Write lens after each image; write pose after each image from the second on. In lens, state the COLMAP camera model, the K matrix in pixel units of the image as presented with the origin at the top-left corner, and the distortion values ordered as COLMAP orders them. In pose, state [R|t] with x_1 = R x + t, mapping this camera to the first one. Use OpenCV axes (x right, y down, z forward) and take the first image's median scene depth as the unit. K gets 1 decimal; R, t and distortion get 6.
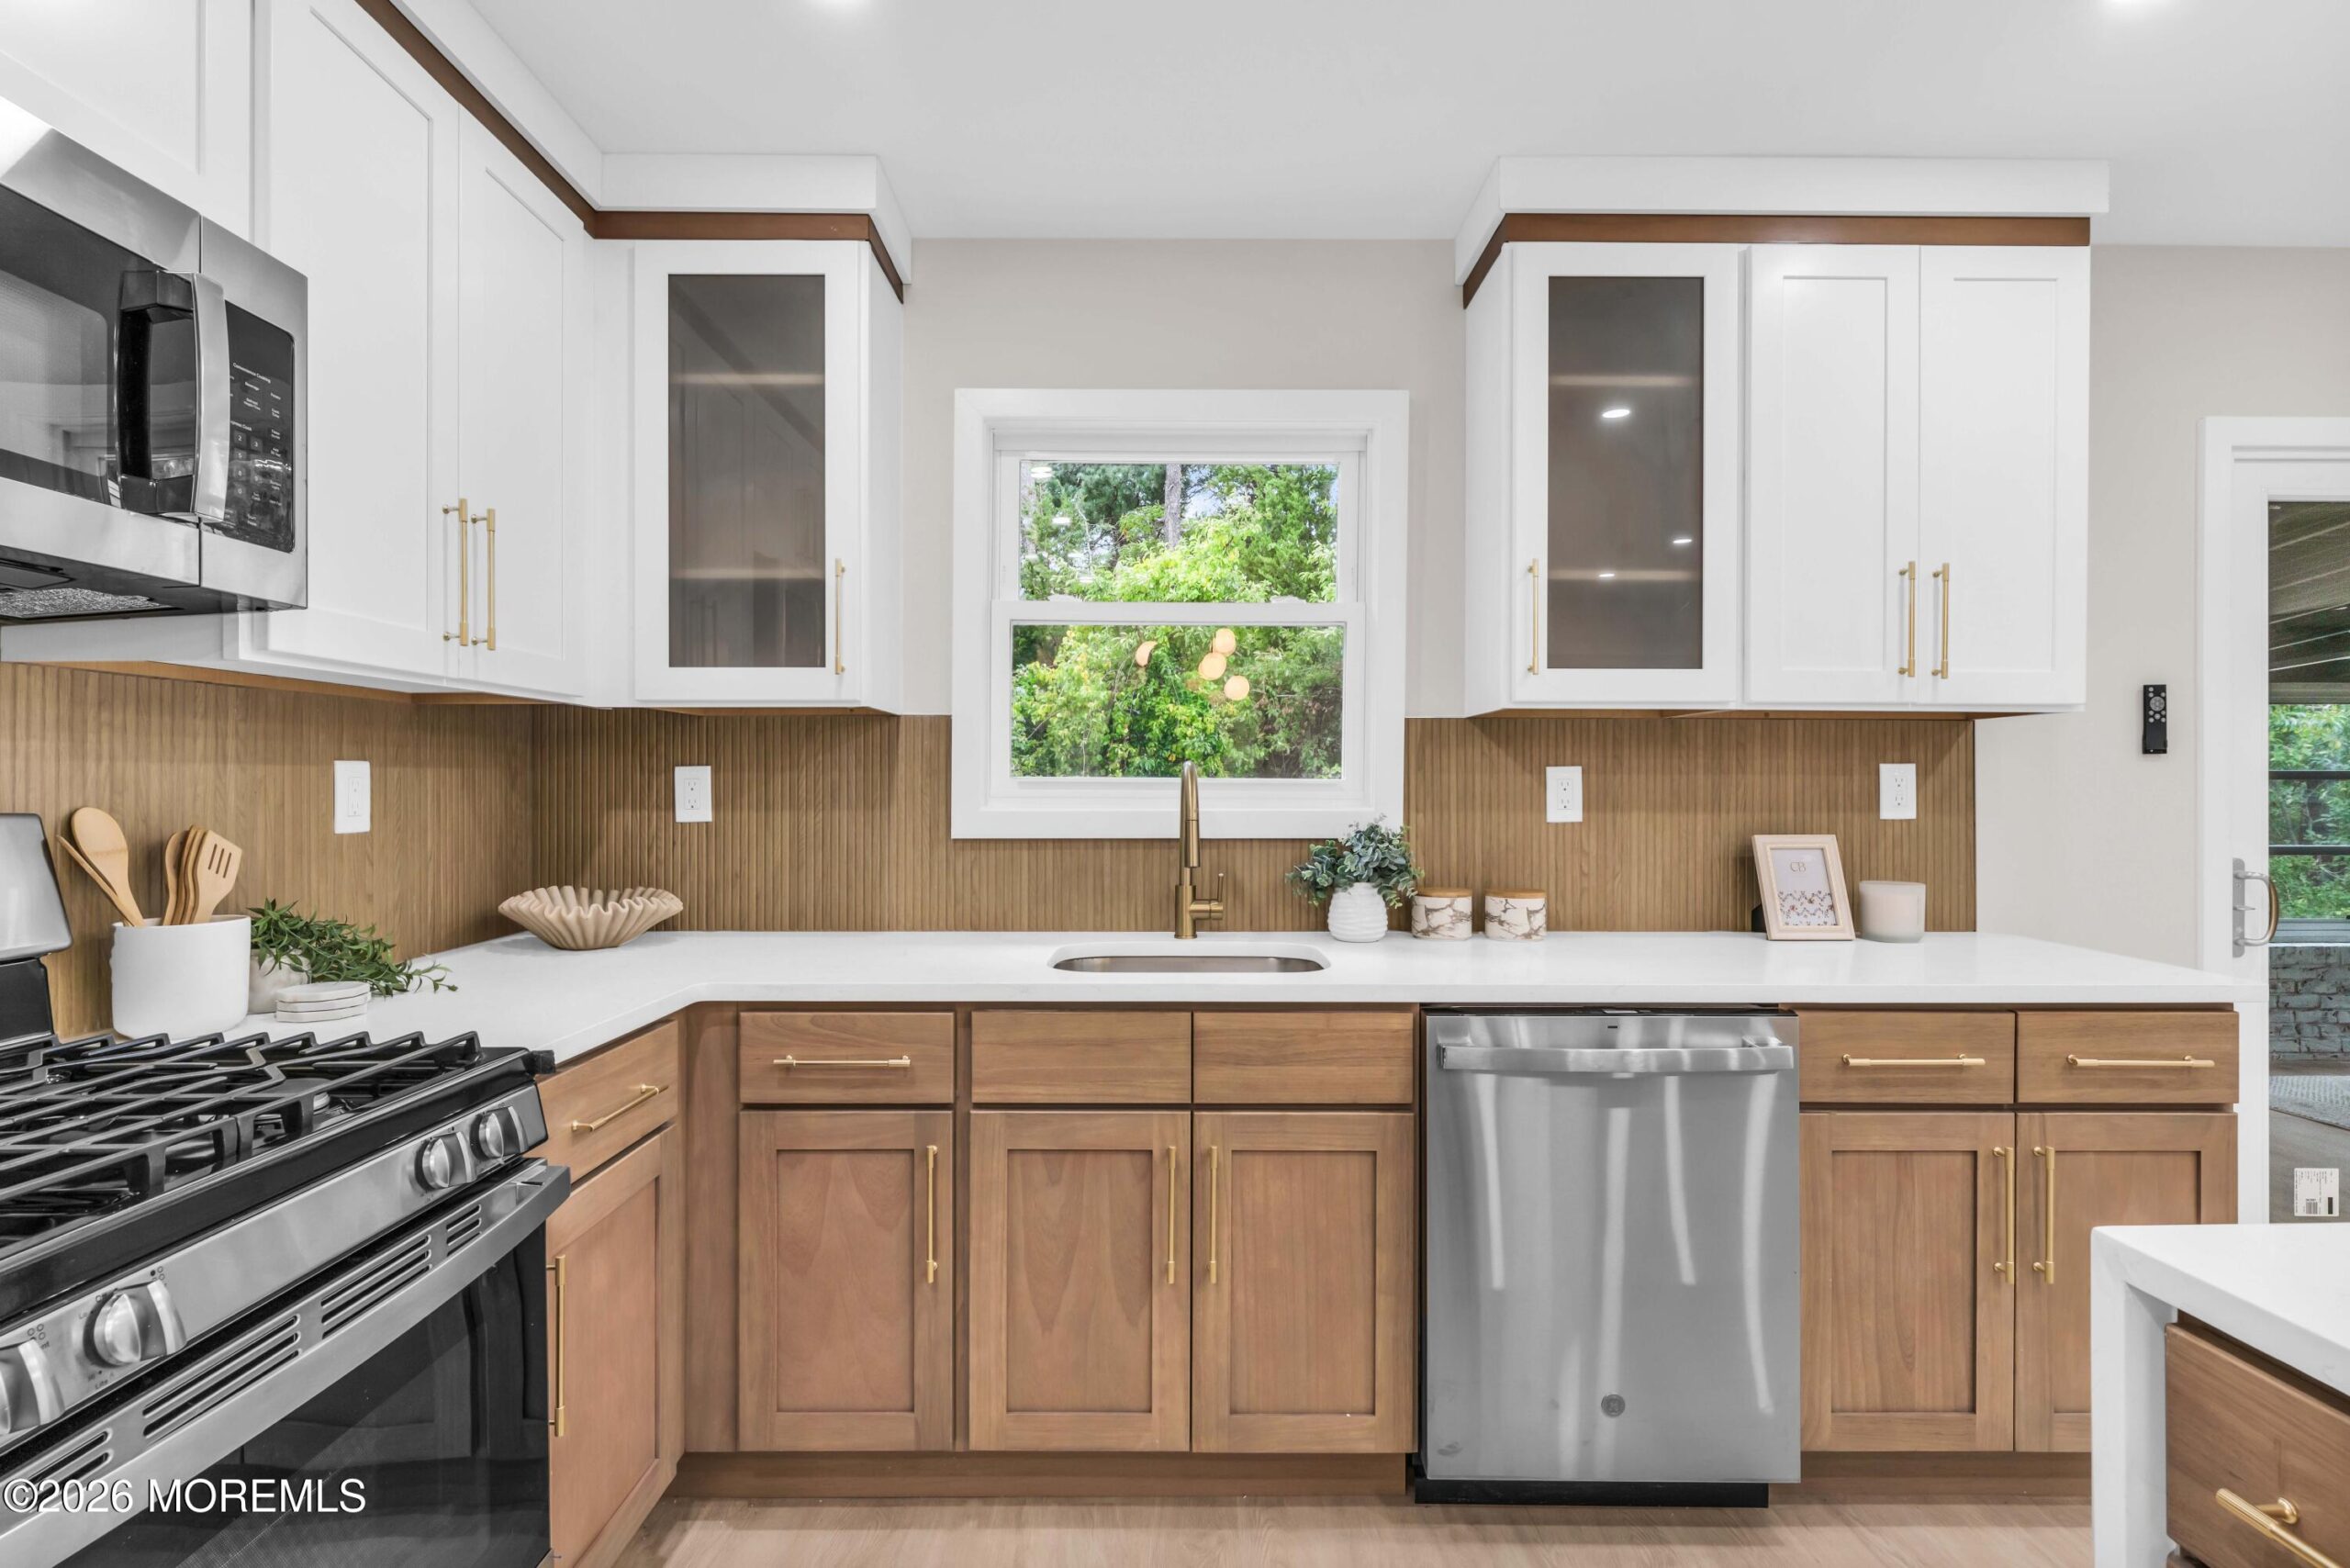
lens RADIAL K [[1129.0, 0, 1177.4], [0, 1129.0, 789.7], [0, 0, 1]] dist [0.000008, -0.002451]
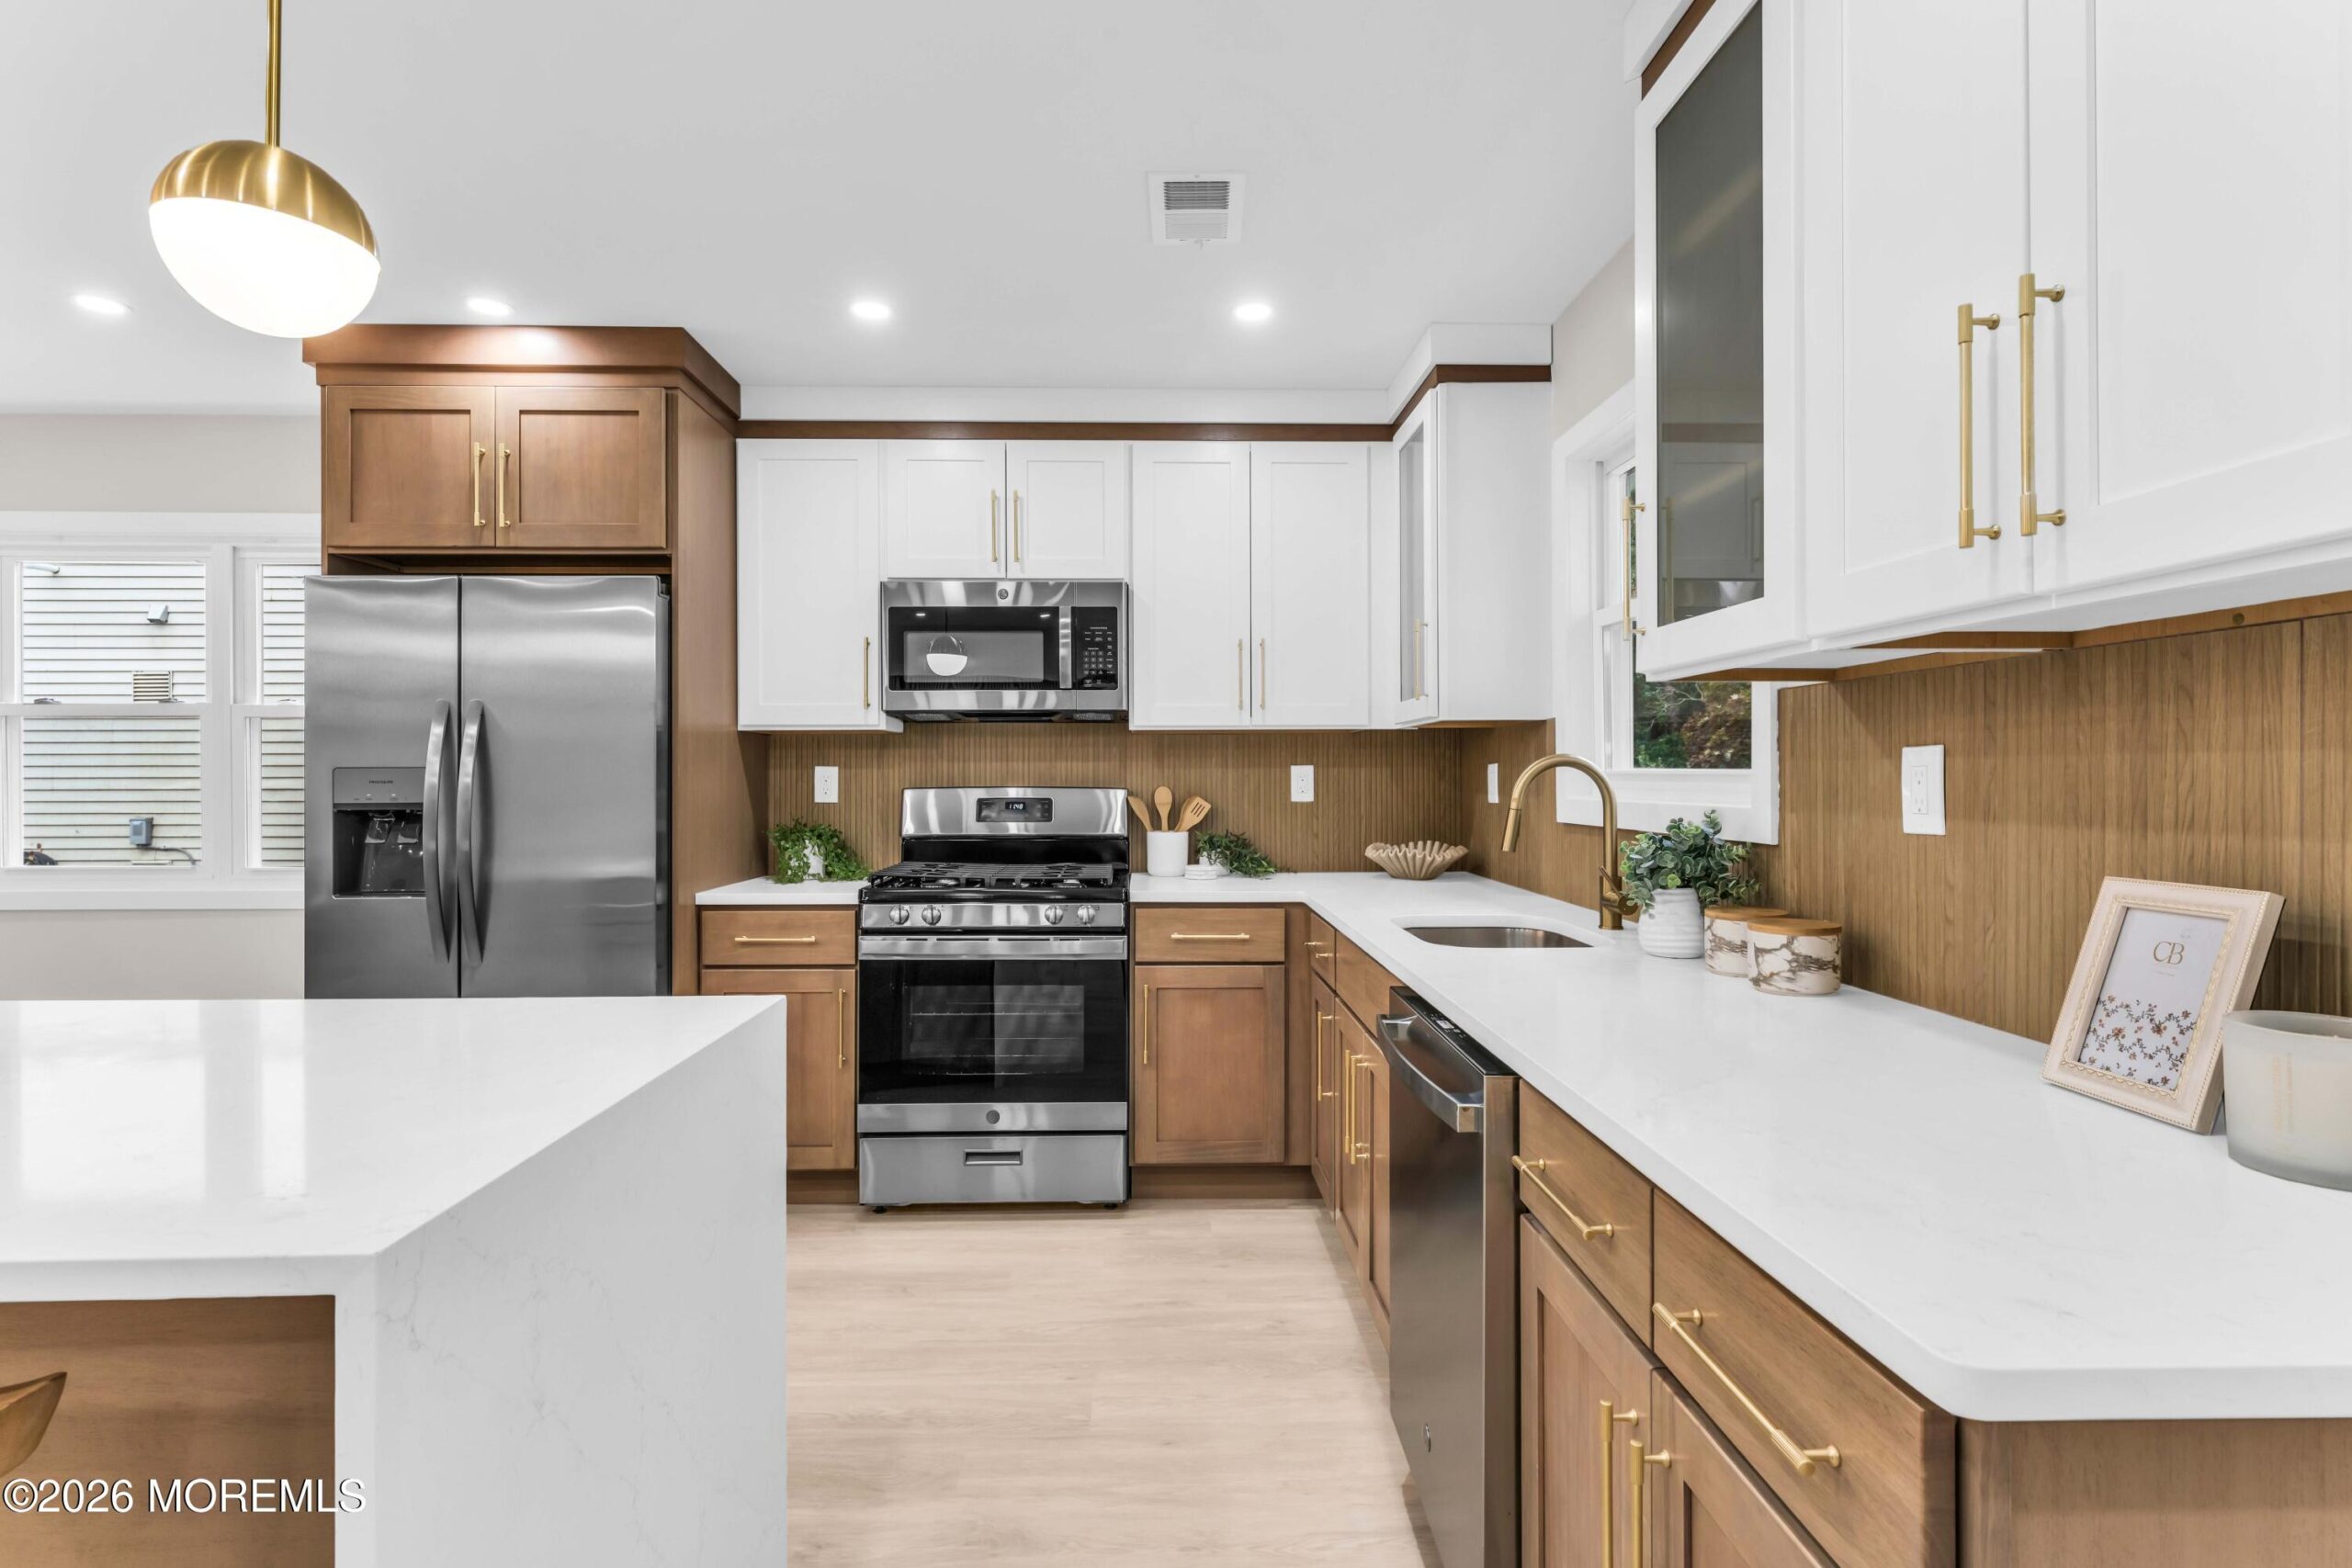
lens RADIAL K [[1122.2, 0, 1173.4], [0, 1122.2, 772.8], [0, 0, 1]] dist [0.003963, 0.000849]
pose [[0.017808, -0.004859, -0.999830, 1.103323], [-0.001411, 0.999987, -0.004885, -0.002083], [0.999840, 0.001498, 0.017800, 0.648983]]
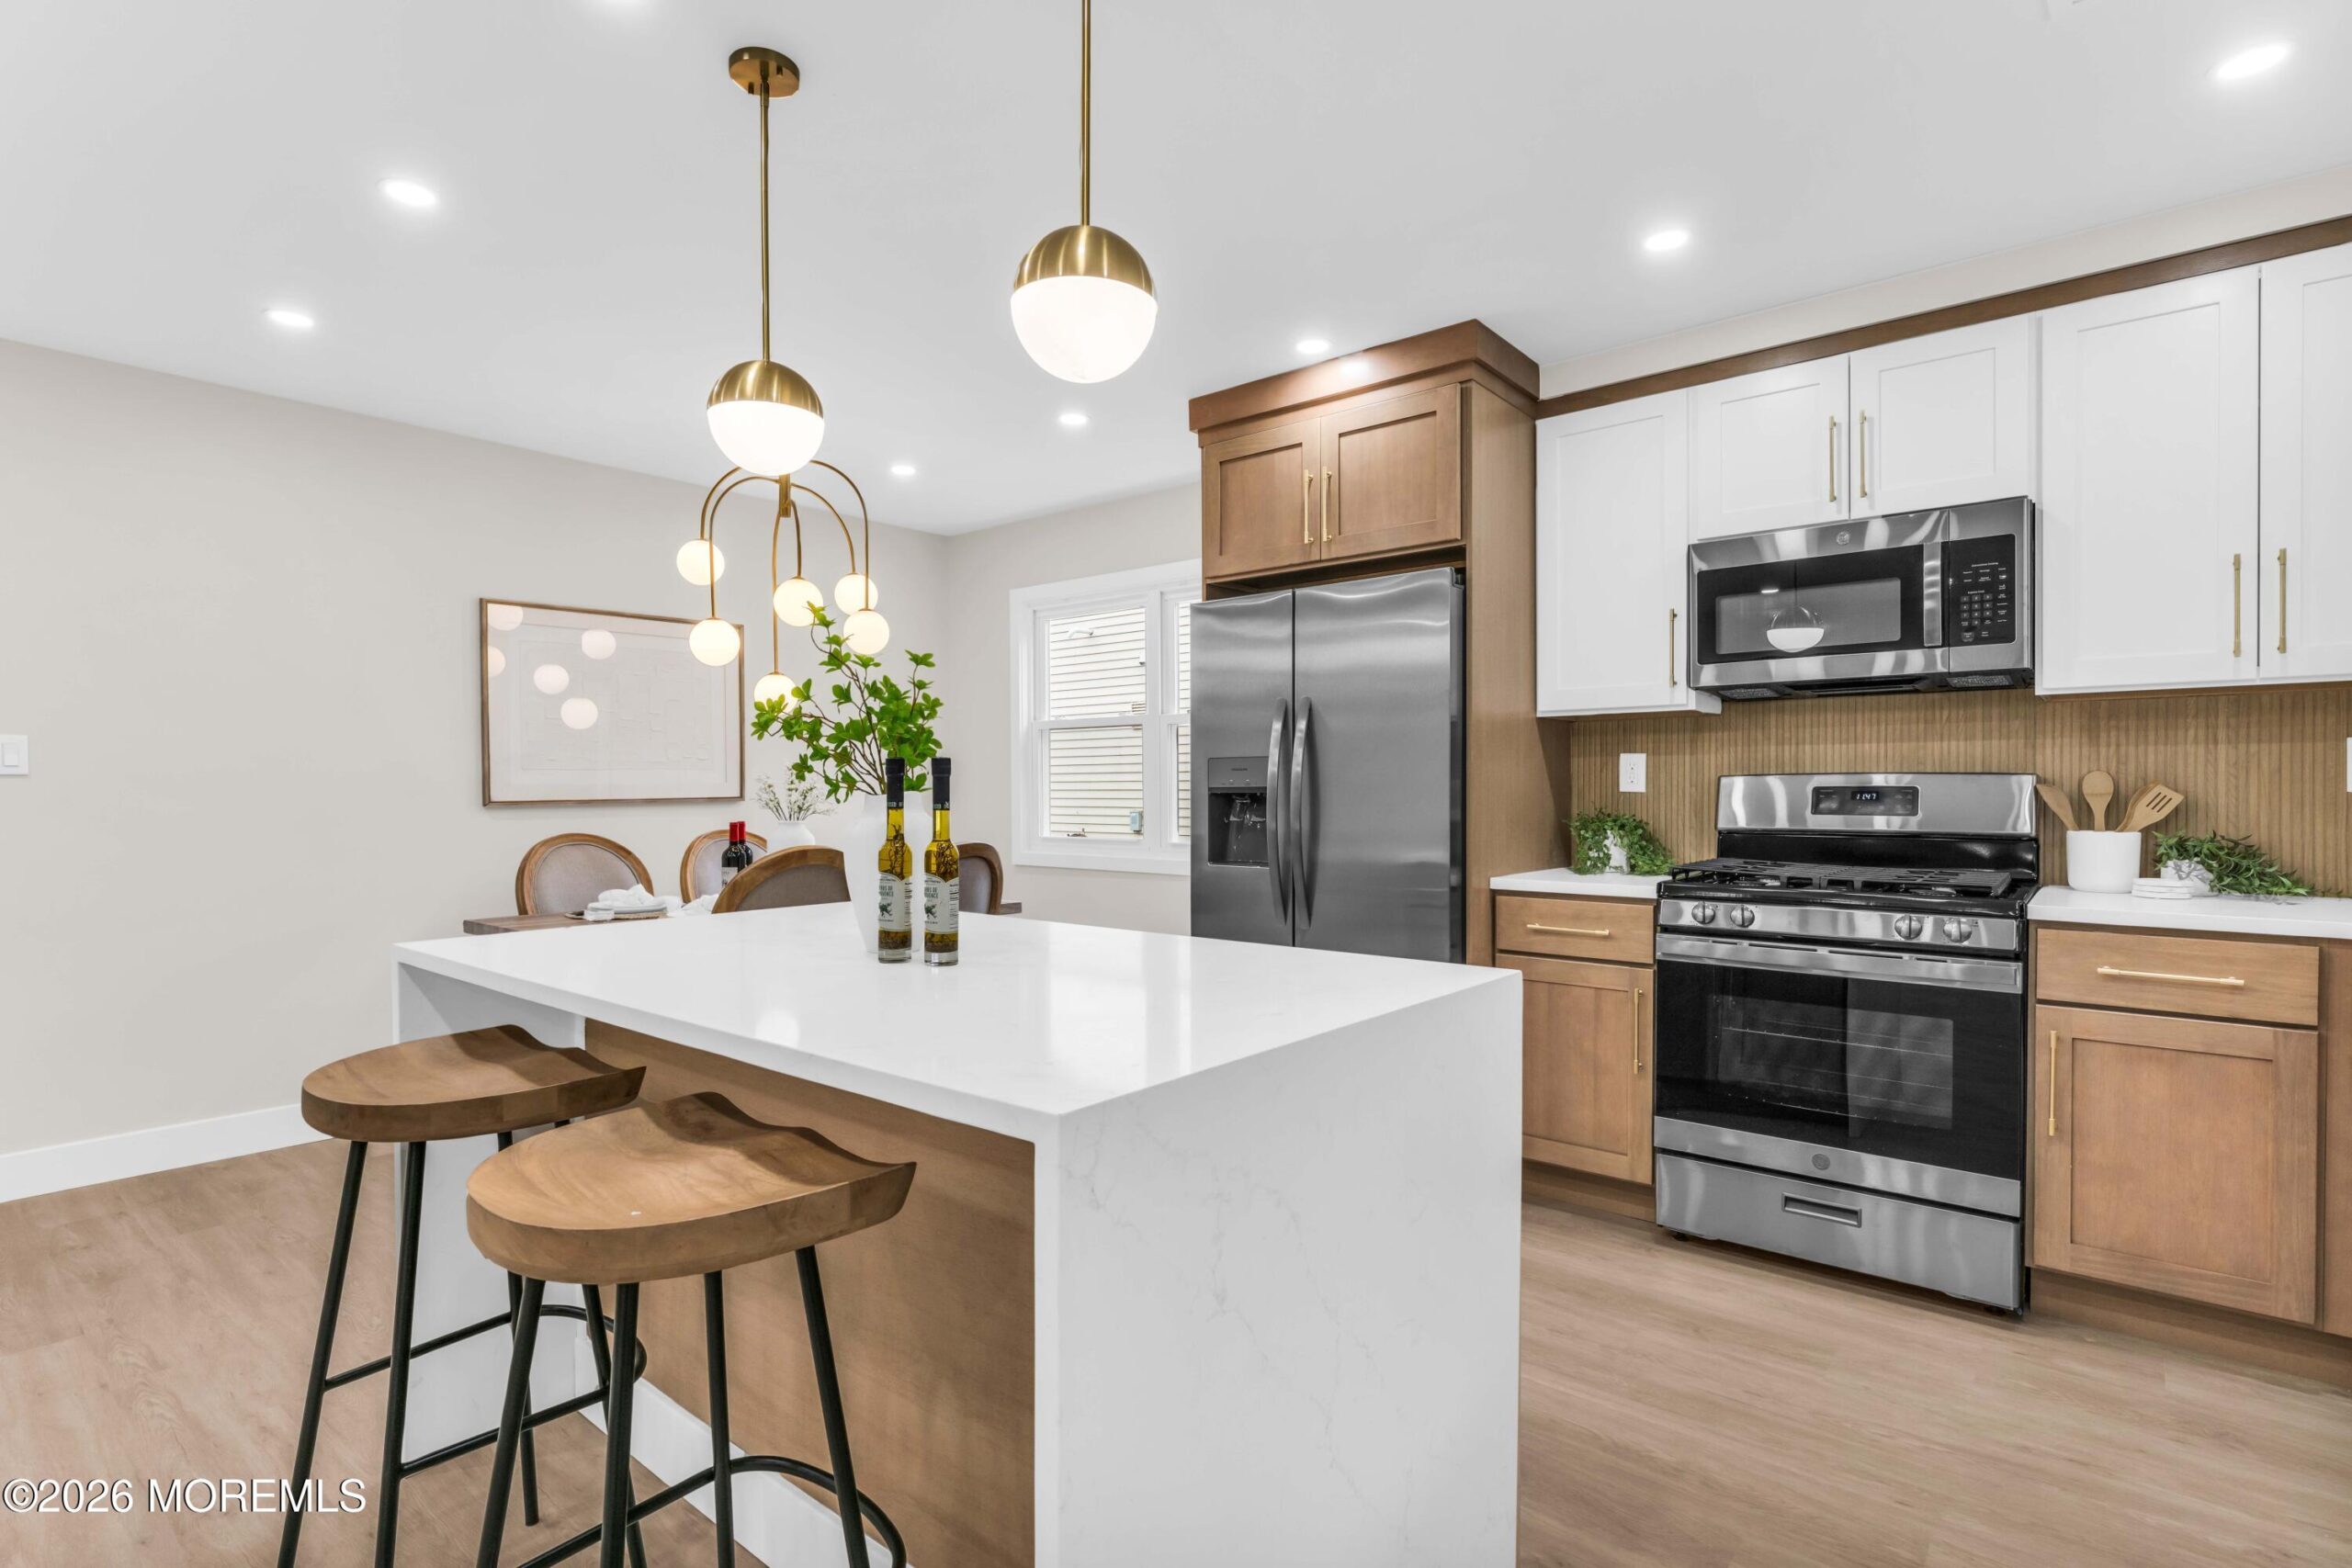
lens RADIAL K [[1129.8, 0, 1175.8], [0, 1129.8, 797.9], [0, 0, 1]] dist [0.000008, -0.002451]
pose [[-0.650810, 0.008263, -0.759196, 1.030932], [0.002145, 0.999957, 0.009045, 0.027296], [0.759238, 0.004258, -0.650800, 0.703133]]
